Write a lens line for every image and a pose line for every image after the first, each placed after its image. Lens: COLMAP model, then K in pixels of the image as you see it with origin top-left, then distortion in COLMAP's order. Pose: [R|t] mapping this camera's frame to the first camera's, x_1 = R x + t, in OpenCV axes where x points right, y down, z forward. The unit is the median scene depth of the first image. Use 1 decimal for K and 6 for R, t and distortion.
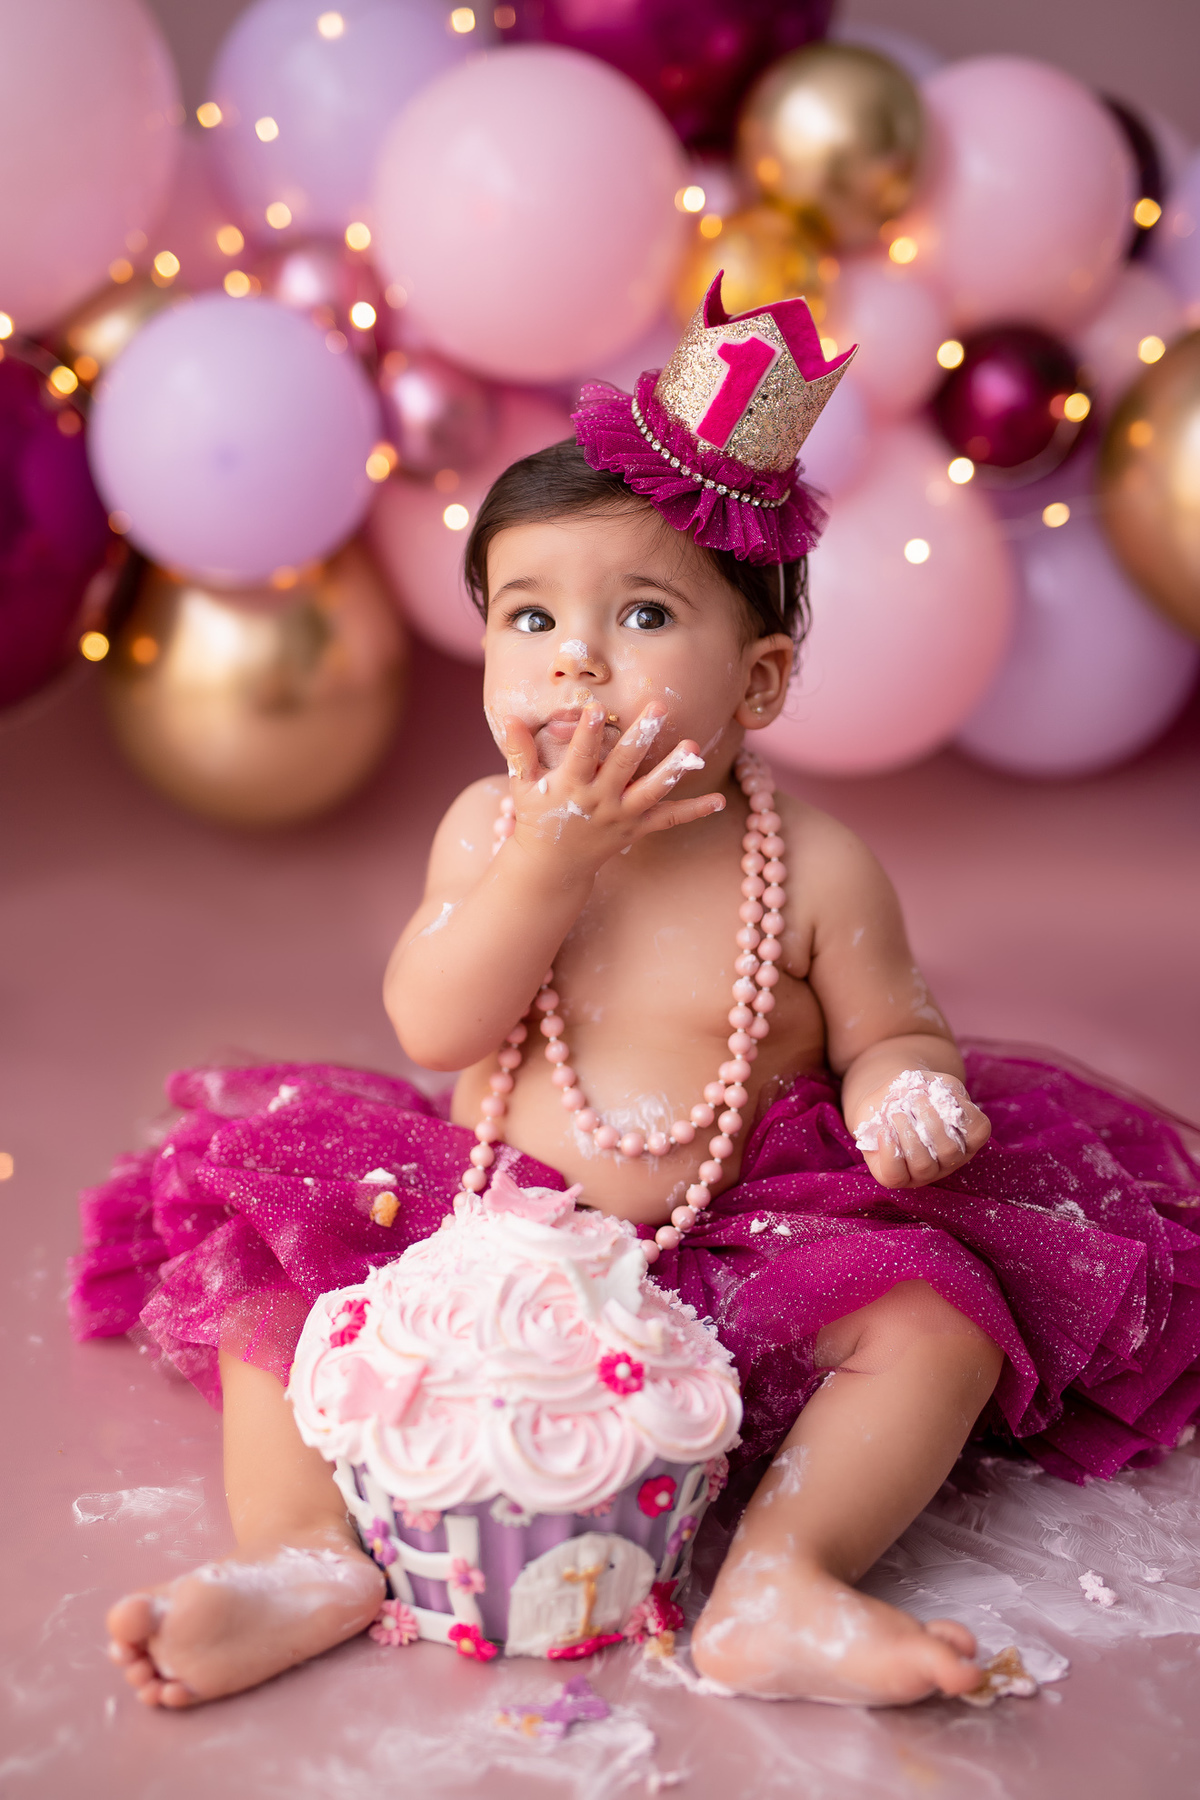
lens RADIAL K [[2586.1, 0, 600.0], [0, 2586.1, 900.0], [0, 0, 1]] dist [-0.018983, 0.005978]
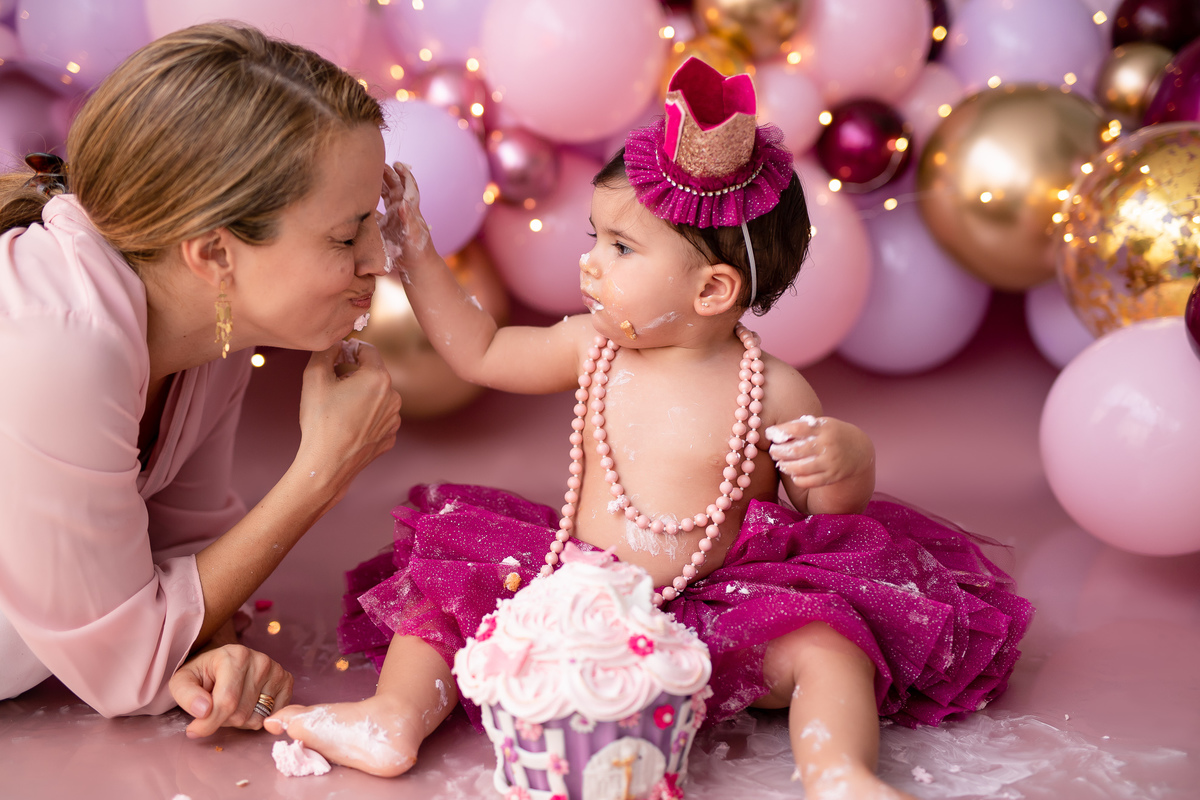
lens RADIAL K [[1724.0, 0, 600.0], [0, 1724.0, 400.0], [0, 0, 1]] dist [-0.018983, 0.005978]
pose [[0.999027, -0.037738, -0.022821, 0.013116], [0.035578, 0.995431, -0.088606, 0.117506], [0.026060, 0.087708, 0.995805, -0.190782]]
